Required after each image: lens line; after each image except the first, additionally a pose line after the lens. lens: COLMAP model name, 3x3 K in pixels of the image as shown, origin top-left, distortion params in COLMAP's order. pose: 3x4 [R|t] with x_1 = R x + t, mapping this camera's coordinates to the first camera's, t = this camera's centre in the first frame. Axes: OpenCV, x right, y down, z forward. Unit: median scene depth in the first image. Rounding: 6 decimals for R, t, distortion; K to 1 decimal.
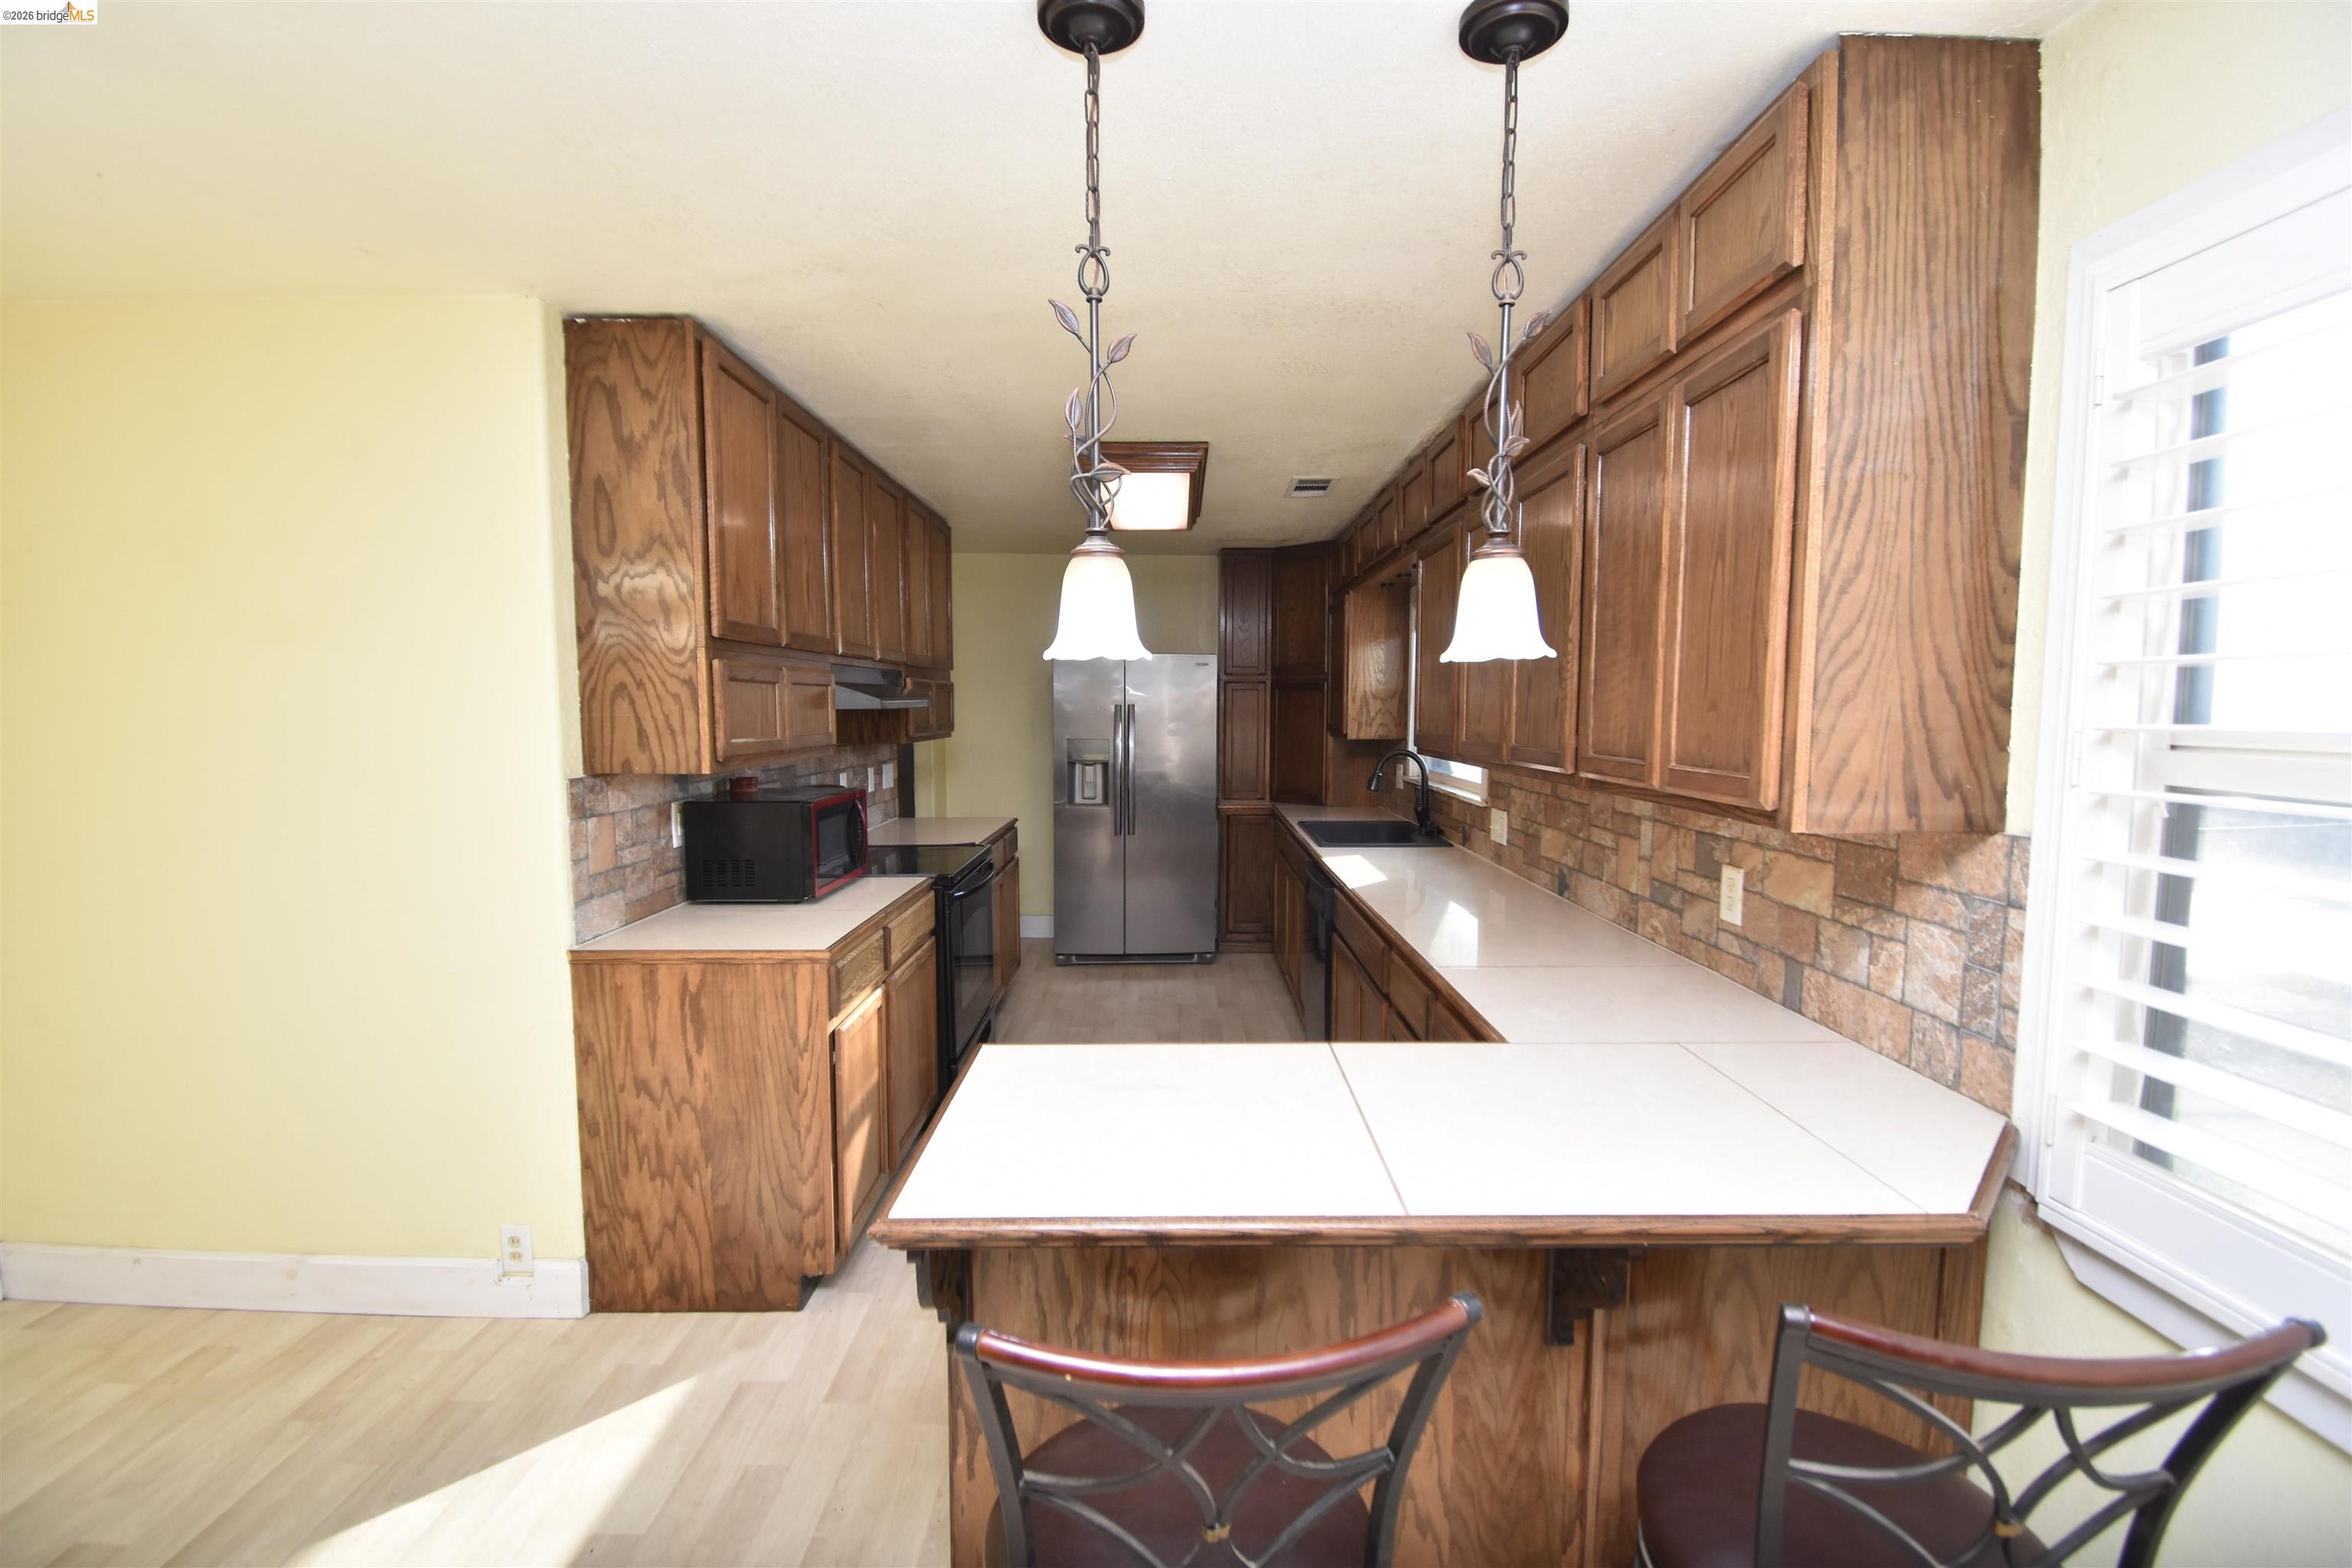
lens RADIAL K [[1034.5, 0, 1186.5], [0, 1034.5, 791.3], [0, 0, 1]] dist [-0.005437, -0.001106]
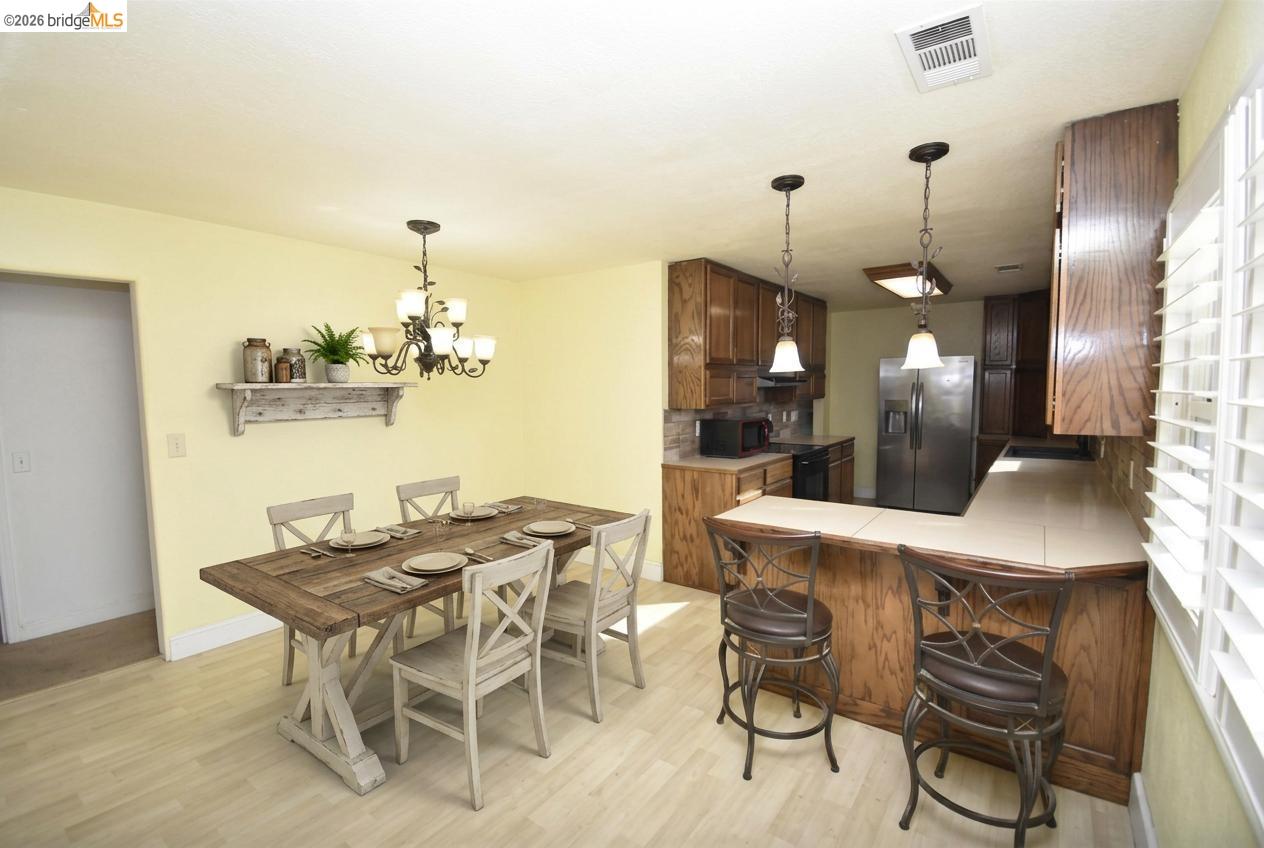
lens RADIAL K [[582.4, 0, 631.5], [0, 582.4, 426.6], [0, 0, 1]] dist [-0.000318, 0.000071]
pose [[0.799267, 0.033080, -0.600066, 0.384747], [-0.037794, 0.999274, 0.004746, 0.034186], [0.599787, 0.018886, 0.799937, -0.473577]]
